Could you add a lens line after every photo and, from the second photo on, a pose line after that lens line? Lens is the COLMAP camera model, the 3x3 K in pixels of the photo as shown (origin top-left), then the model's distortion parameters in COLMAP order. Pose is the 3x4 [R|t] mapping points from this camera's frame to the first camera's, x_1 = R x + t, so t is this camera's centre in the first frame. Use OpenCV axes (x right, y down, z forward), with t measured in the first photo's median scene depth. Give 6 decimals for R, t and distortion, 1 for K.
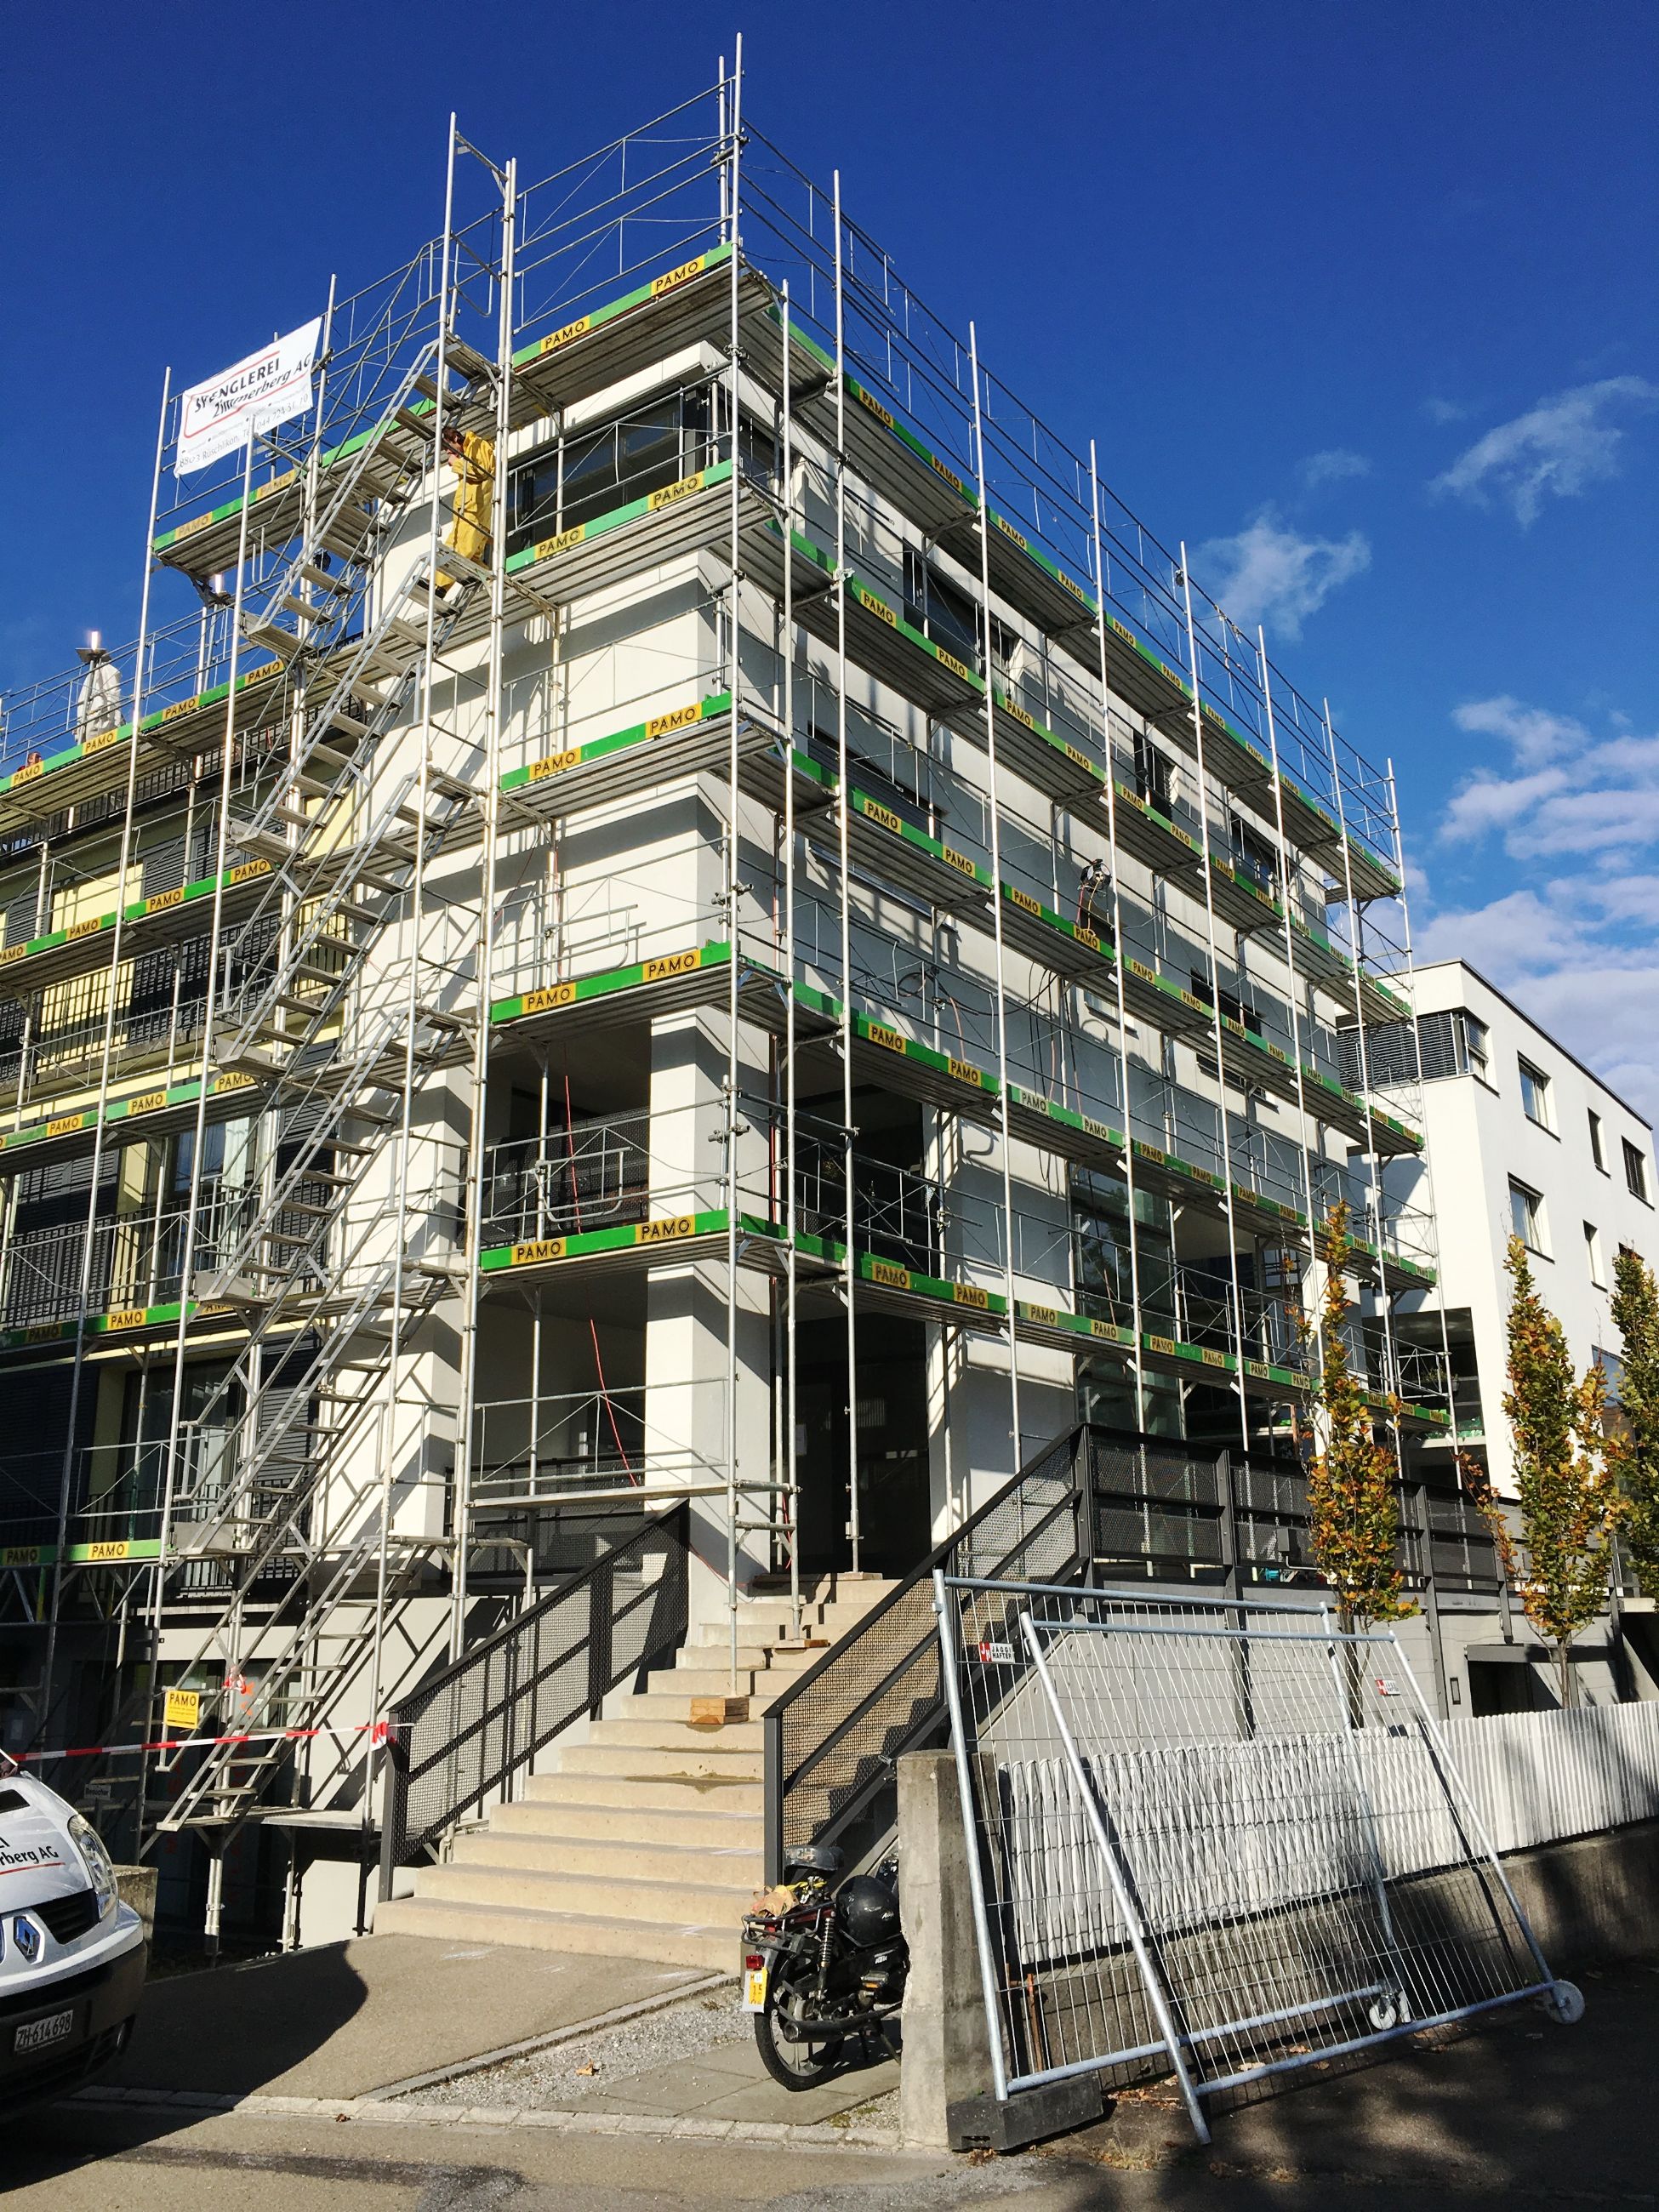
lens RADIAL K [[1888.0, 0, 829.5], [0, 1888.0, 1106.0], [0, 0, 1]] dist [0.017362, -0.001391]
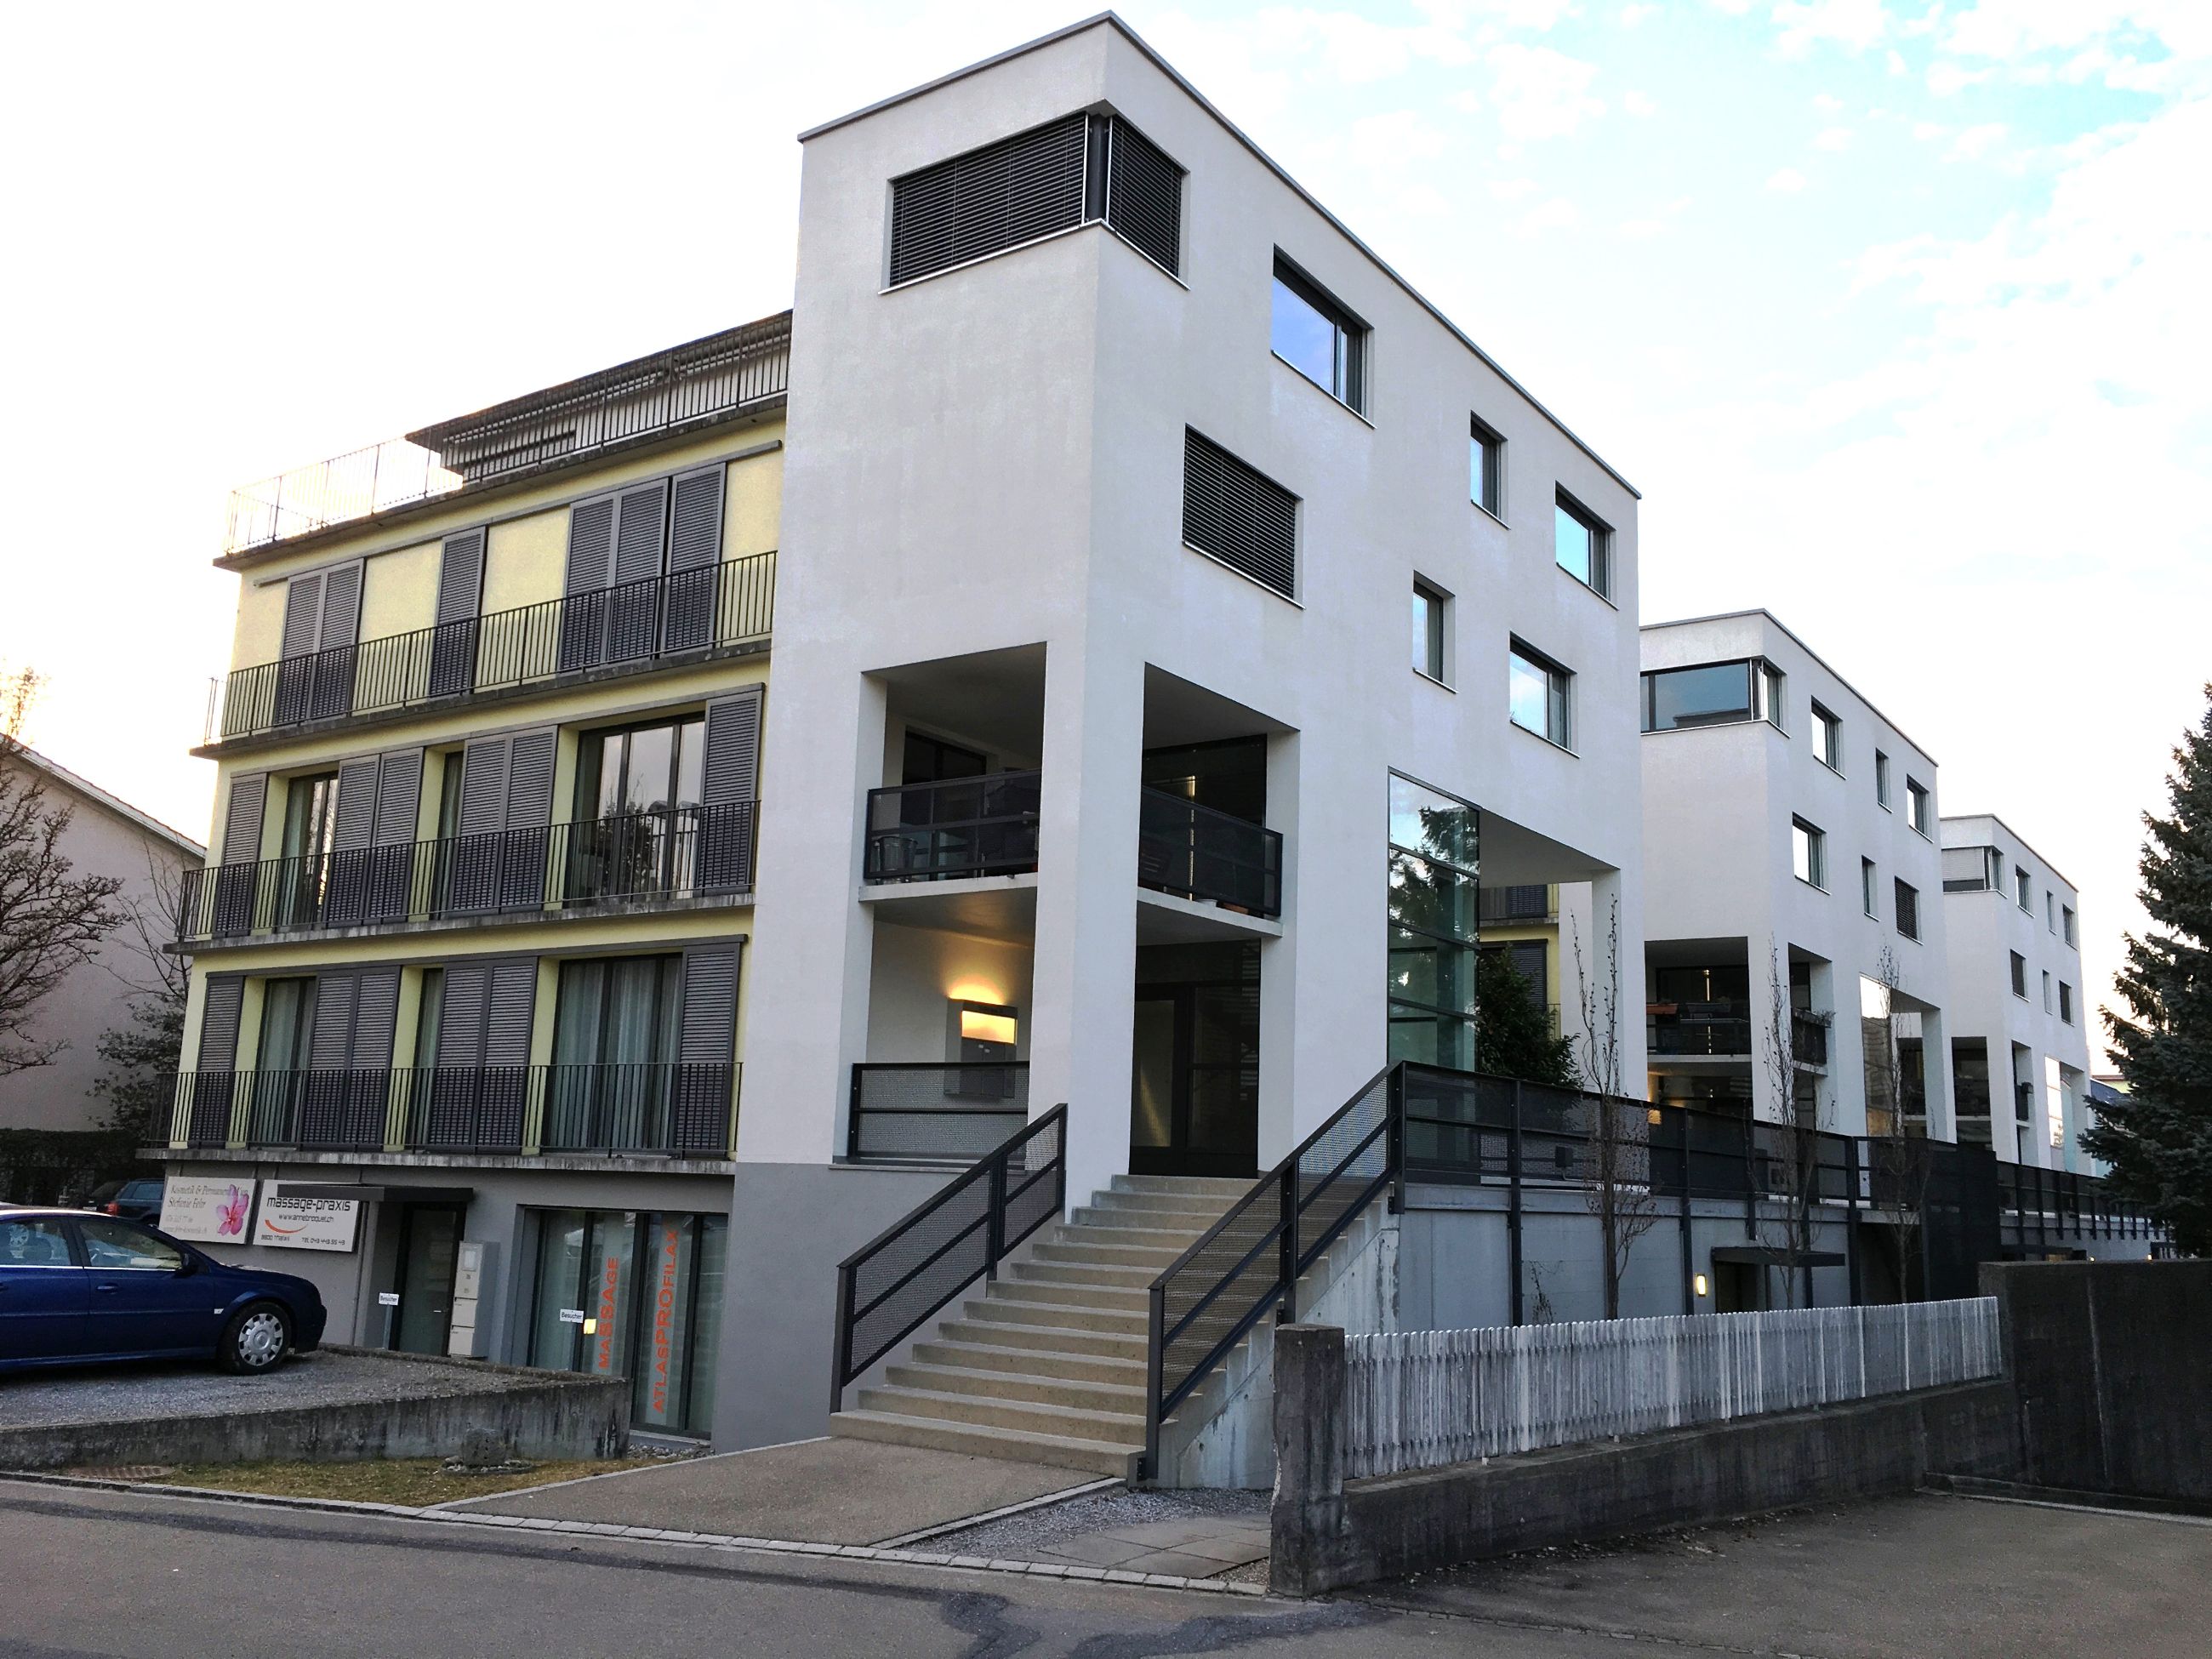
lens RADIAL K [[1888.0, 0, 1106.0], [0, 1888.0, 829.5], [0, 0, 1]] dist [0.017362, -0.001391]
pose [[0.998970, 0.044576, -0.008430, -0.051994], [-0.043734, 0.995649, 0.082284, -0.068262], [0.012061, -0.081830, 0.996573, -0.190863]]
